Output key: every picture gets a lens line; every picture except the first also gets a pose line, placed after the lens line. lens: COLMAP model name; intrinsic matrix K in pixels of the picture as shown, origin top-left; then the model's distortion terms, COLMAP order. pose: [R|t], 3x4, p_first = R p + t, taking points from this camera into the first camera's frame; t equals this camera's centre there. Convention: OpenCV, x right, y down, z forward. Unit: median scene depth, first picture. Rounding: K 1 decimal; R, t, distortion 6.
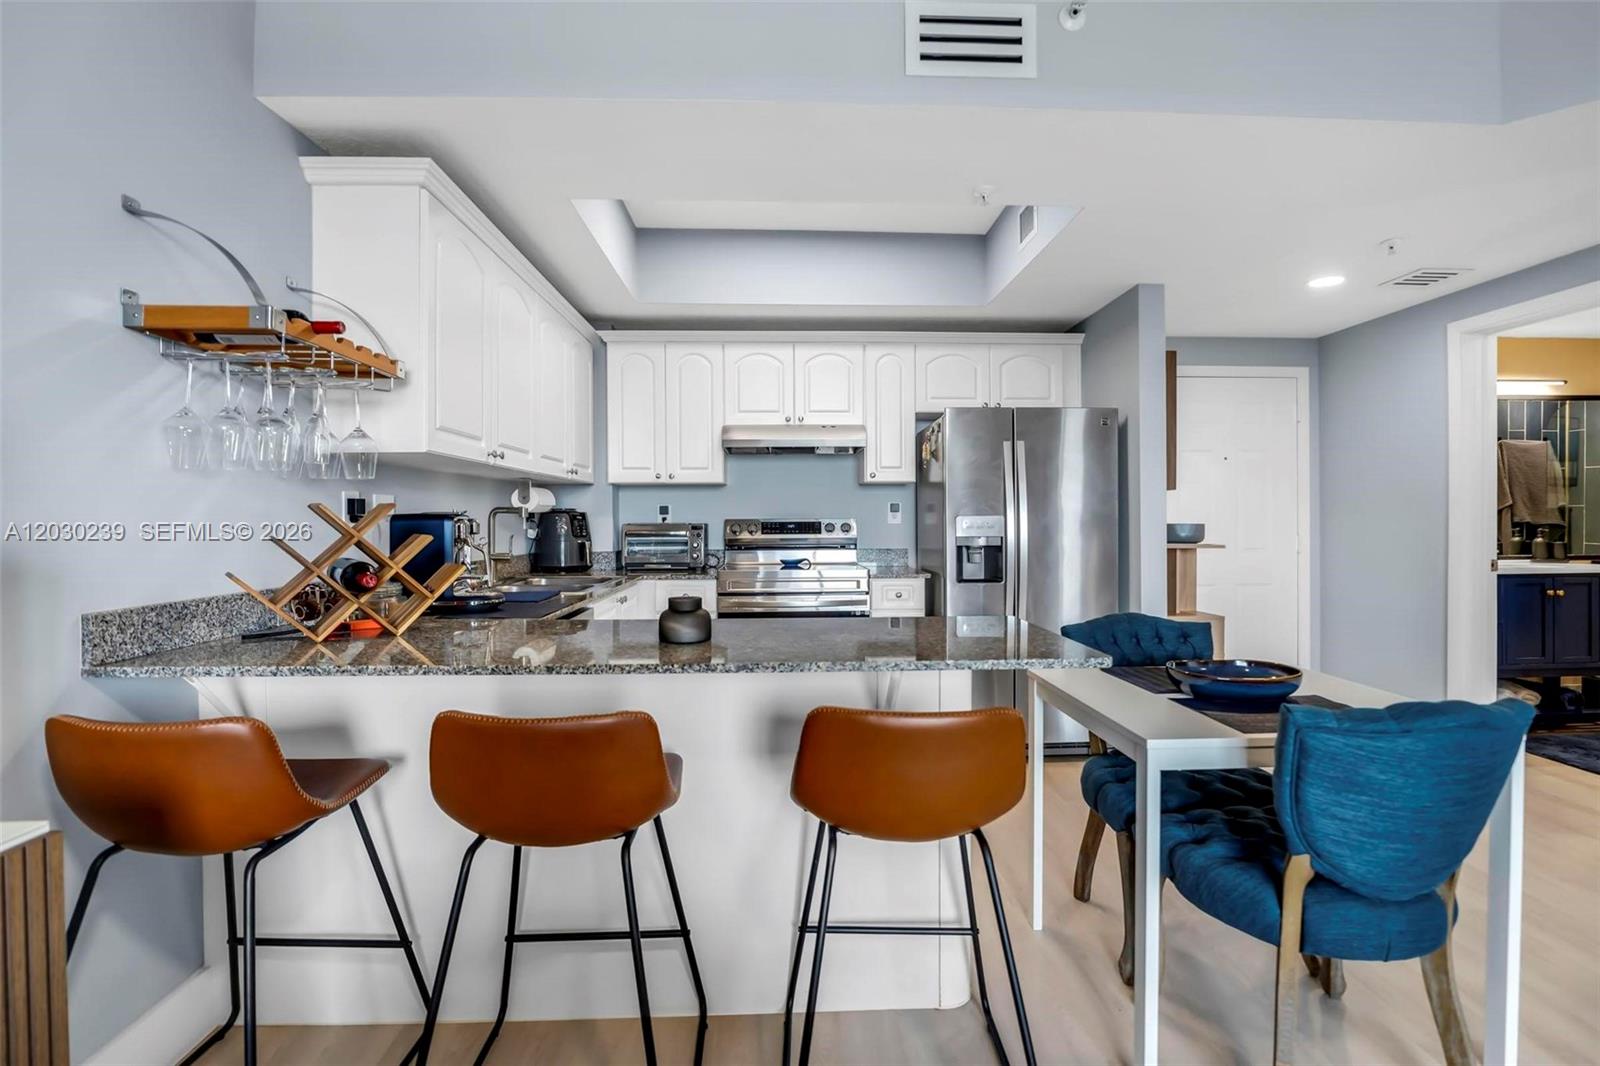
lens RADIAL K [[751.9, 0, 813.9], [0, 751.9, 525.7], [0, 0, 1]] dist [-0.040976, 0.009281]
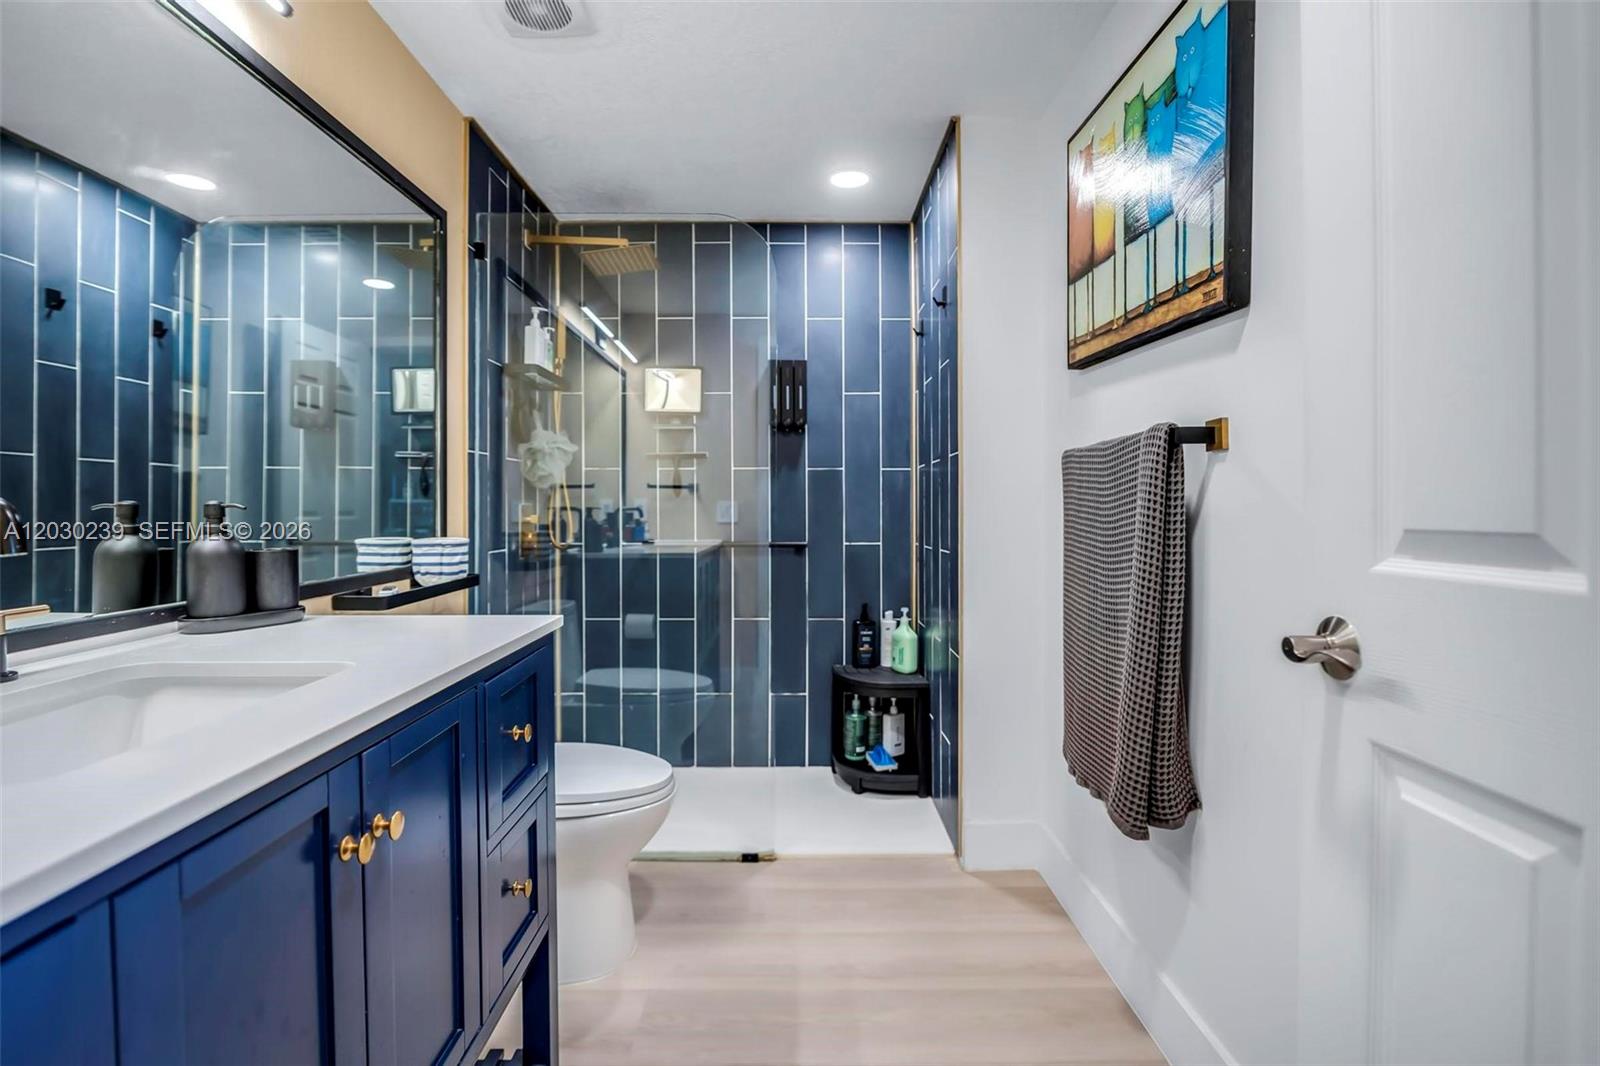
lens RADIAL K [[751.9, 0, 818.5], [0, 751.9, 510.7], [0, 0, 1]] dist [-0.040976, 0.009281]
pose [[0.007310, 0.004838, 0.999962, 0.739251], [0.015512, 0.999867, -0.004951, 0.012512], [-0.999853, 0.015548, 0.007234, 0.783682]]
